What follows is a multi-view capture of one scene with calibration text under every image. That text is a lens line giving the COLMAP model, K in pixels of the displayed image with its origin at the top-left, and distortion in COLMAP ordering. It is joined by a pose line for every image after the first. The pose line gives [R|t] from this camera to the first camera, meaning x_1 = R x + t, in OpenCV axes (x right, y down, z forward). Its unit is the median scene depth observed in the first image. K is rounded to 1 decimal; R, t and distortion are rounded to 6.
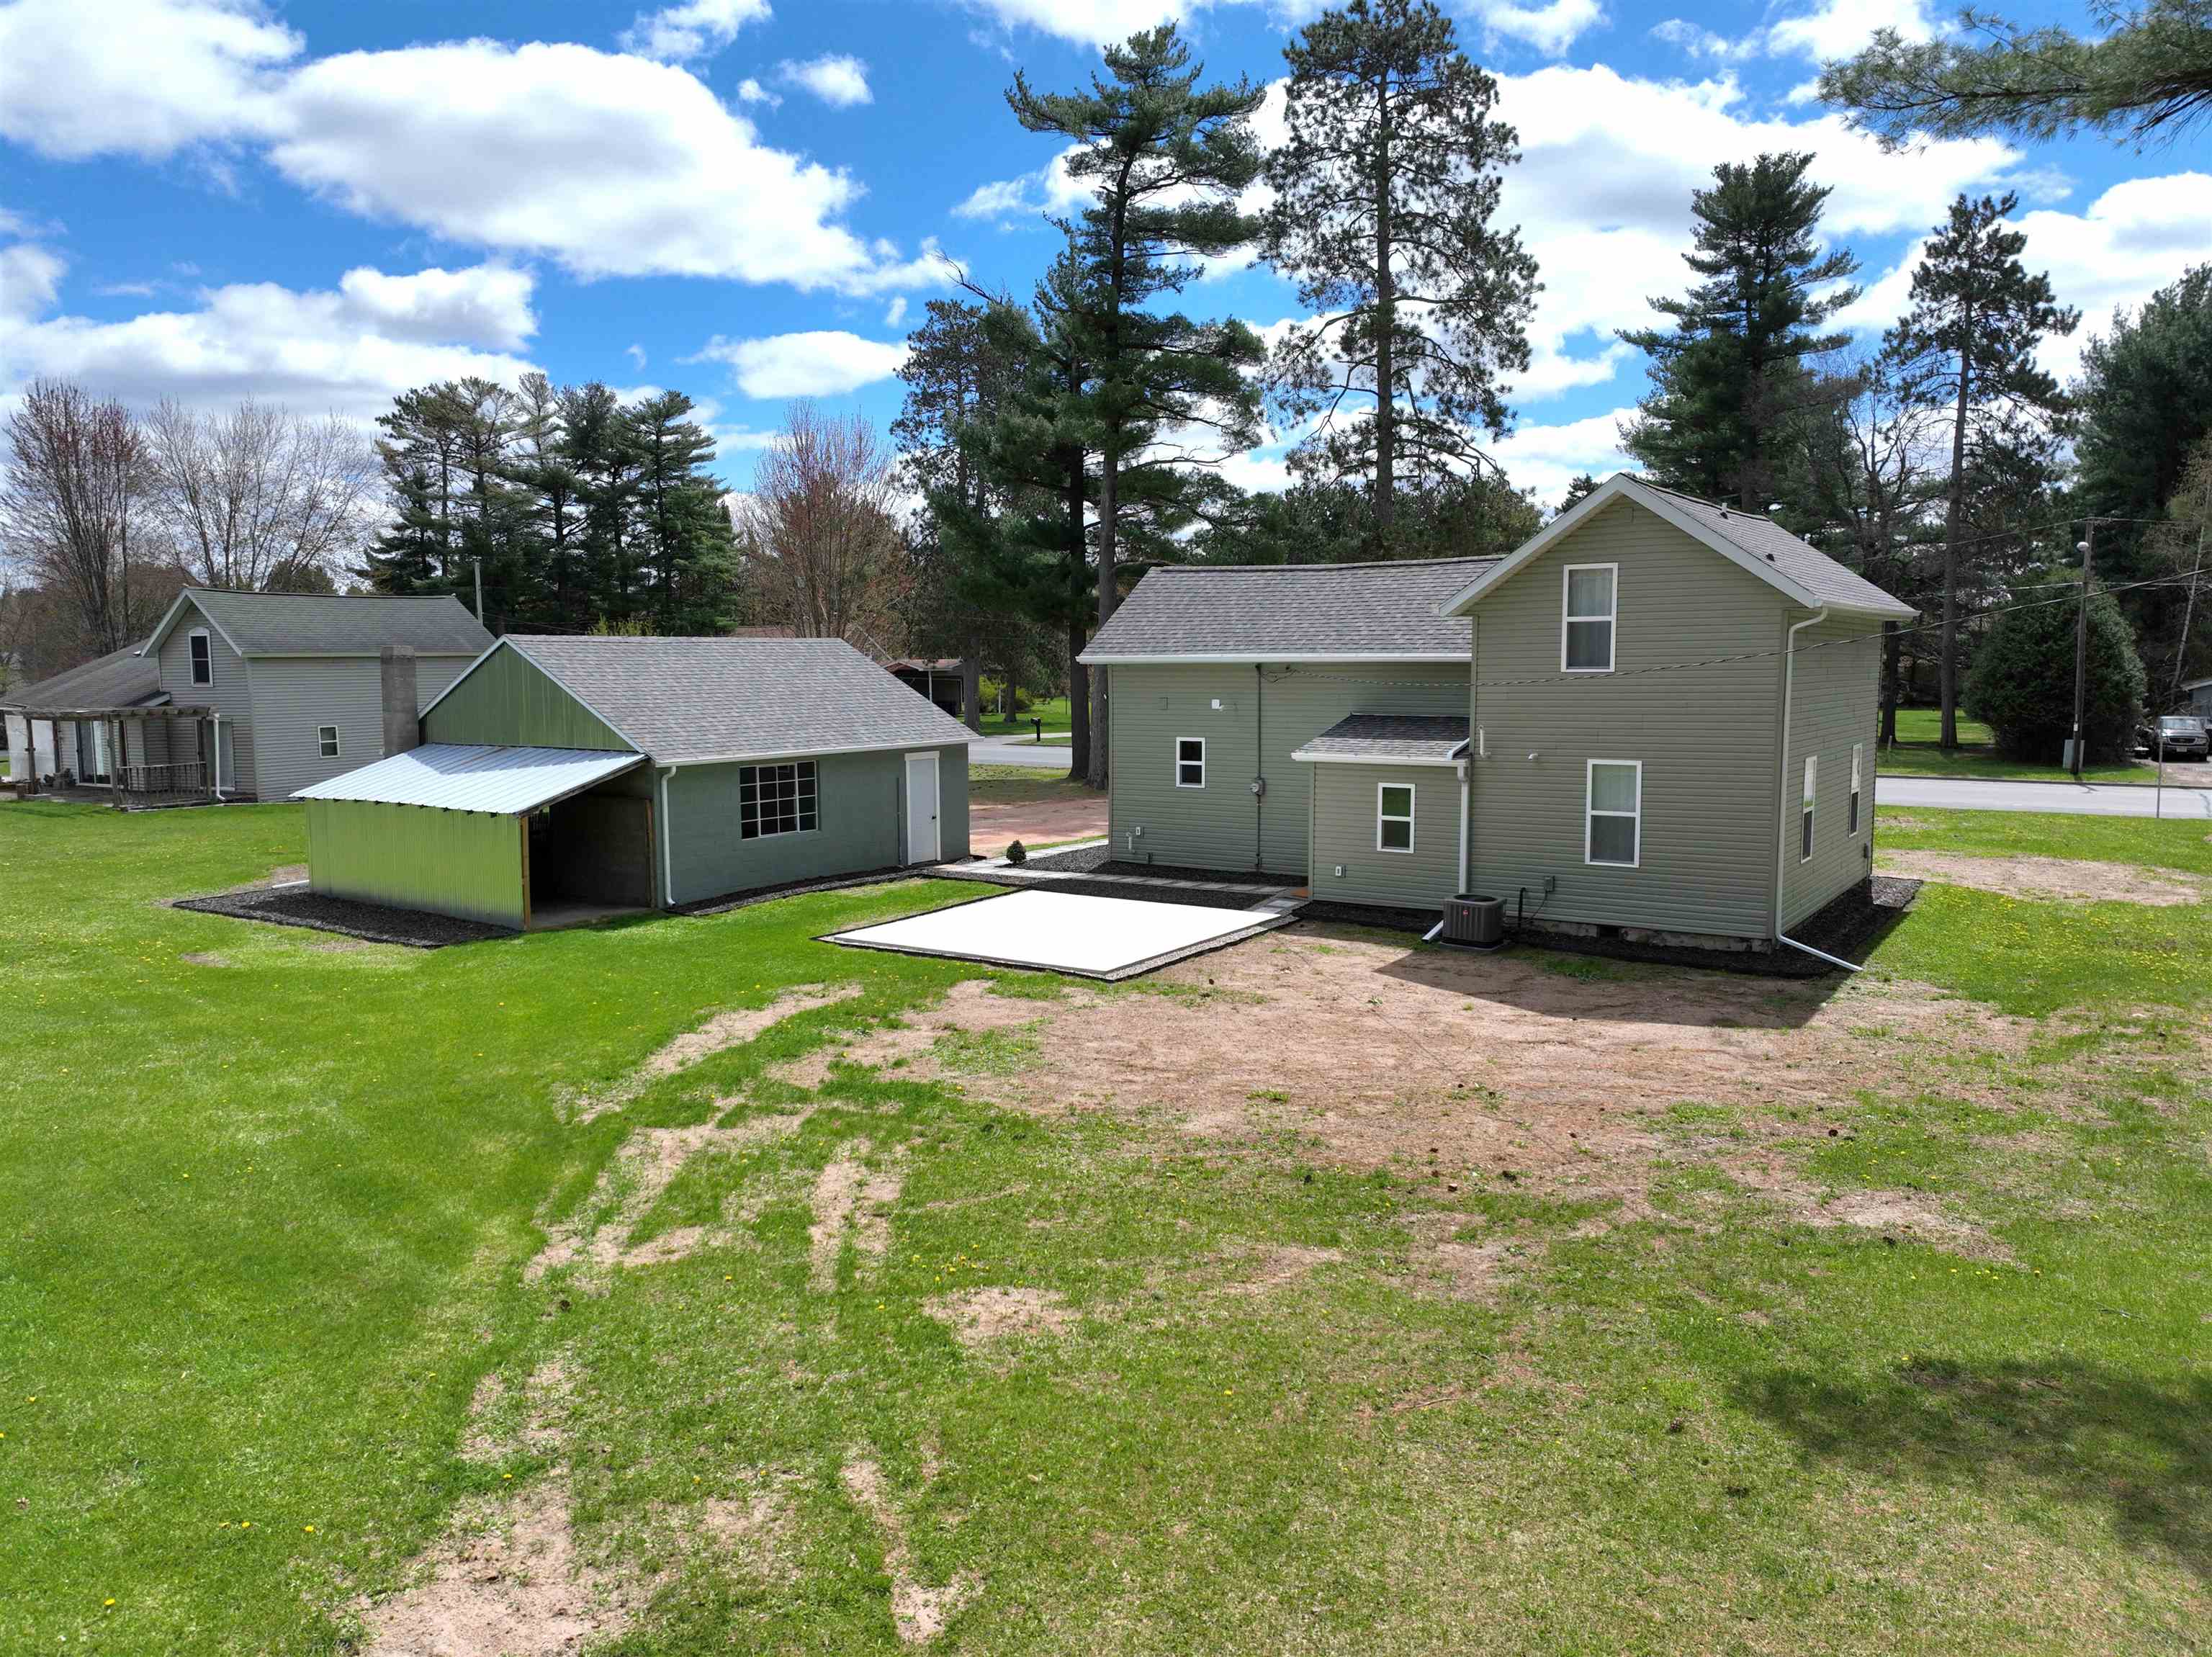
lens RADIAL K [[1559.0, 0, 1108.4], [0, 1559.0, 815.9], [0, 0, 1]] dist [0.000765, -0.000692]
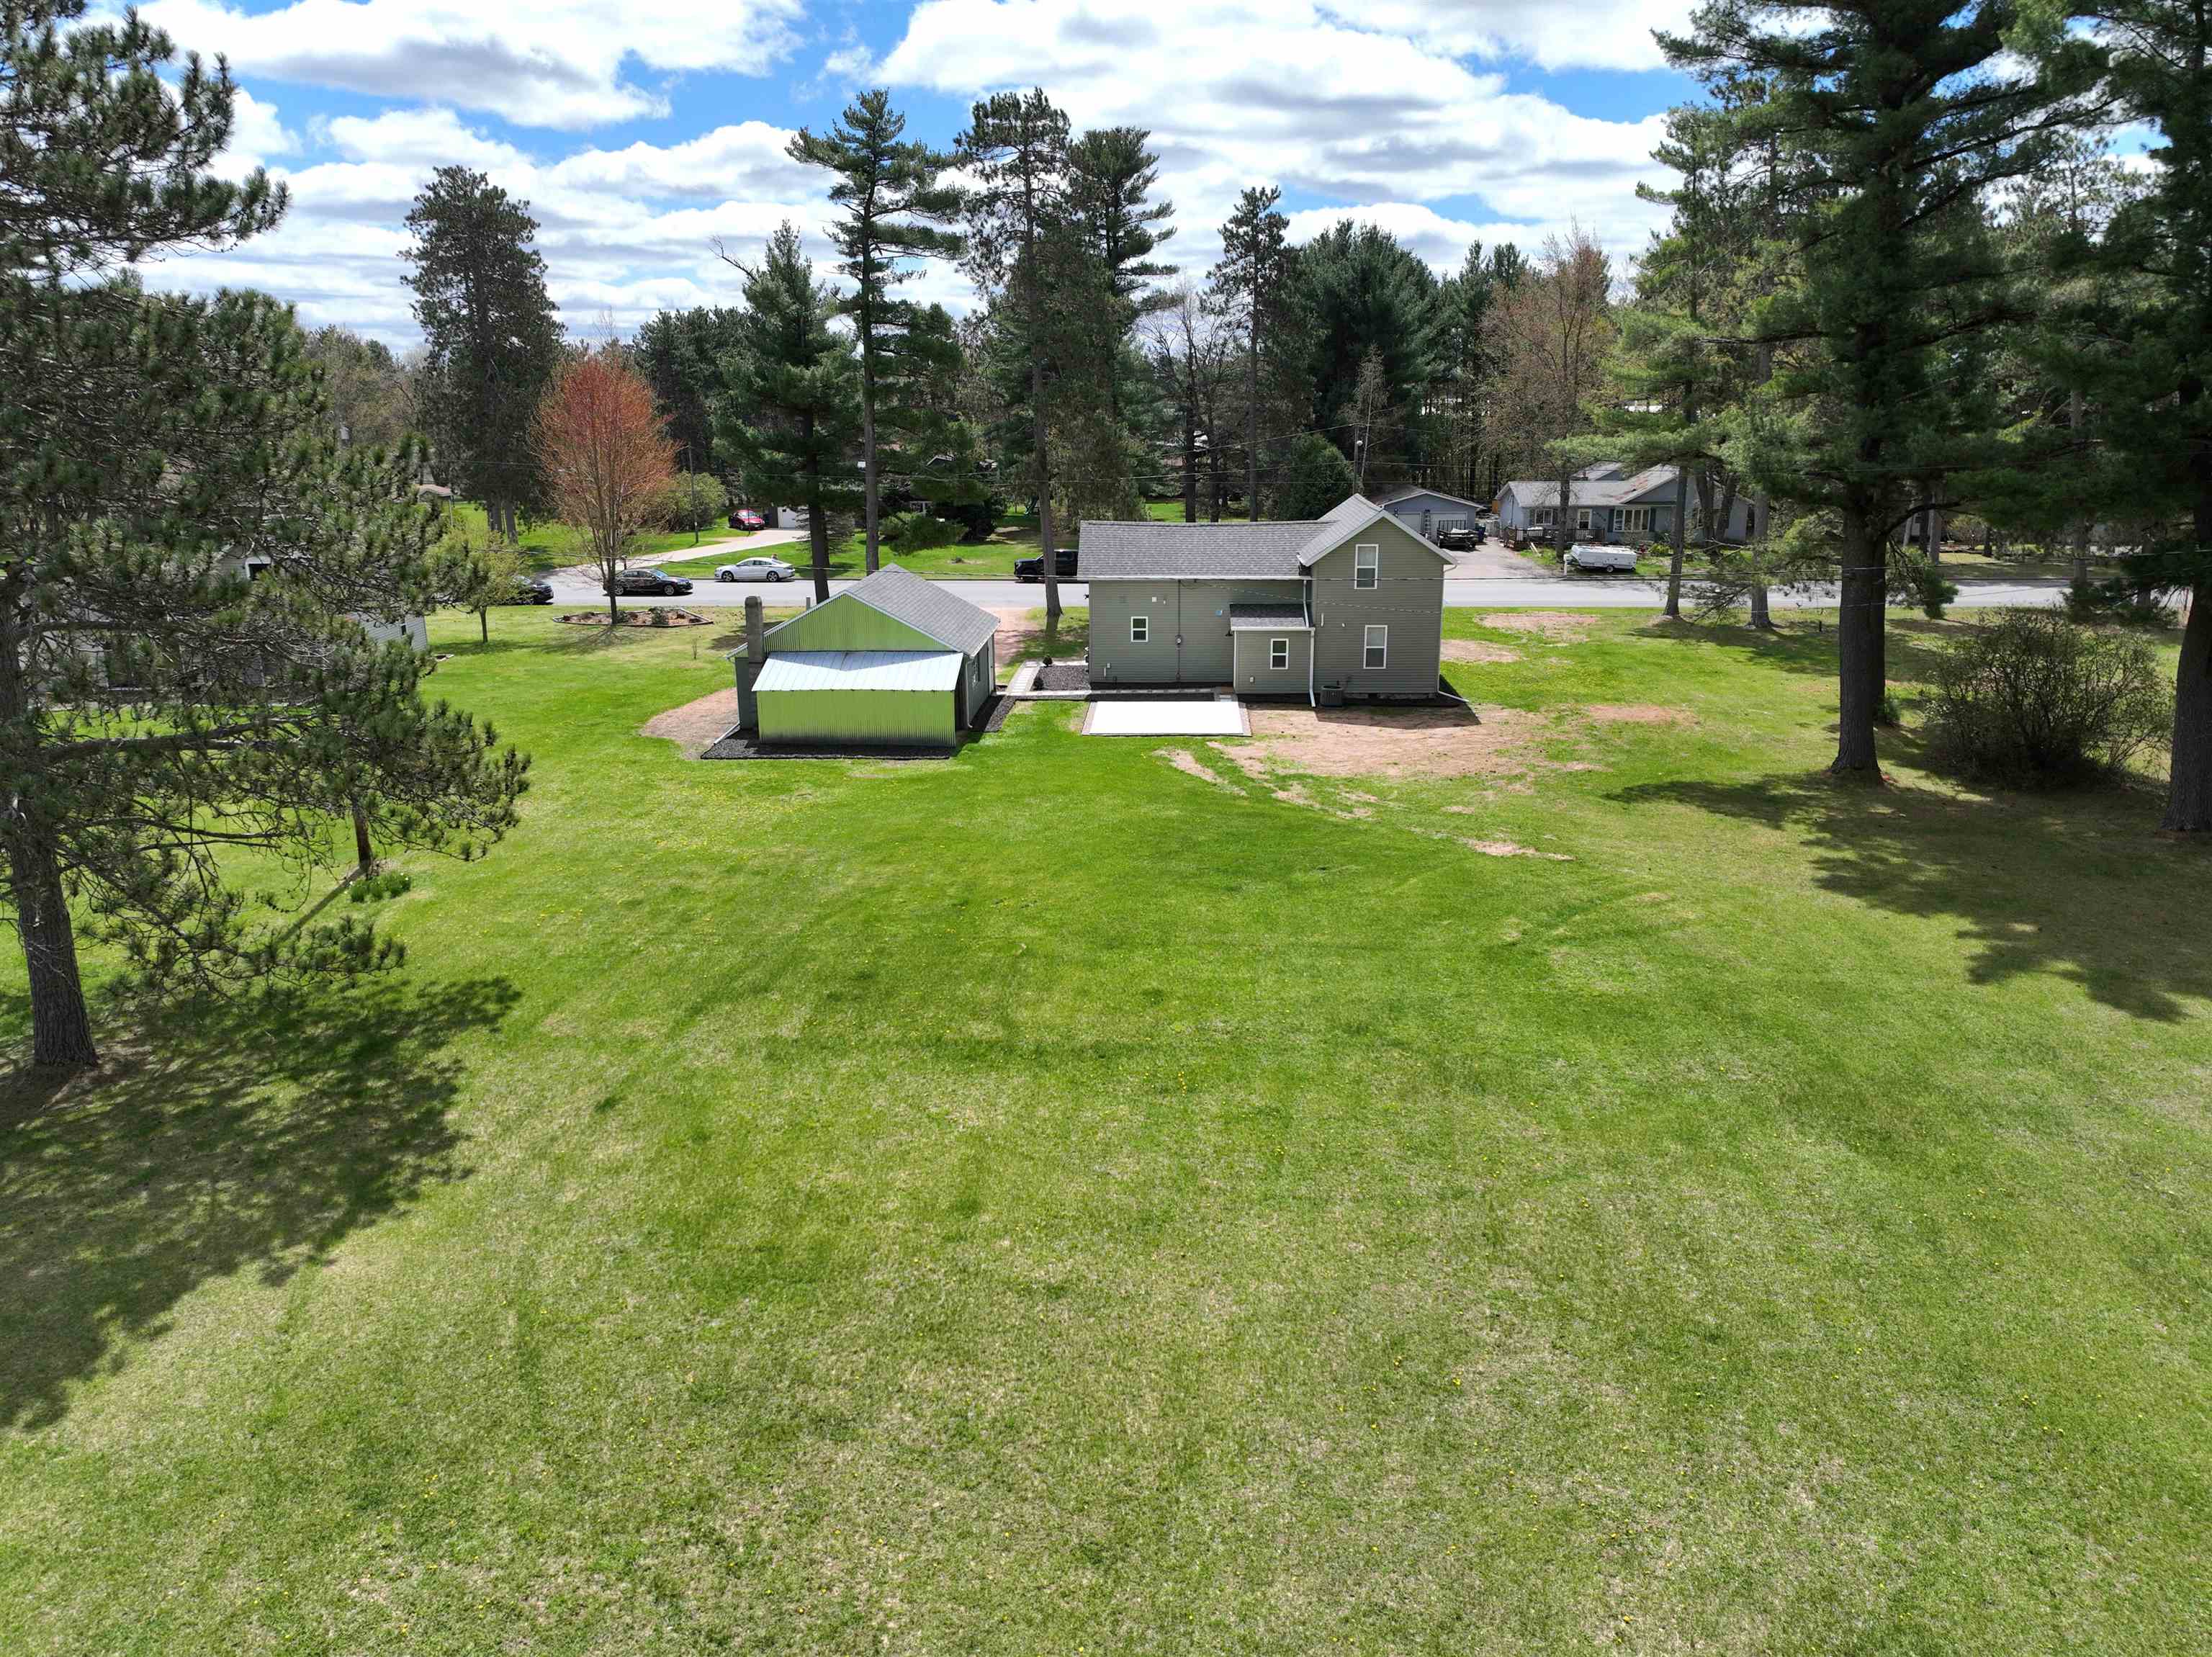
lens RADIAL K [[1559.0, 0, 1110.3], [0, 1559.0, 835.8], [0, 0, 1]] dist [0.000765, -0.000692]
pose [[0.844082, -0.146525, 0.515806, -2.014846], [0.052990, 0.980026, 0.191681, -0.306239], [-0.533589, -0.134462, 0.834987, -1.321839]]
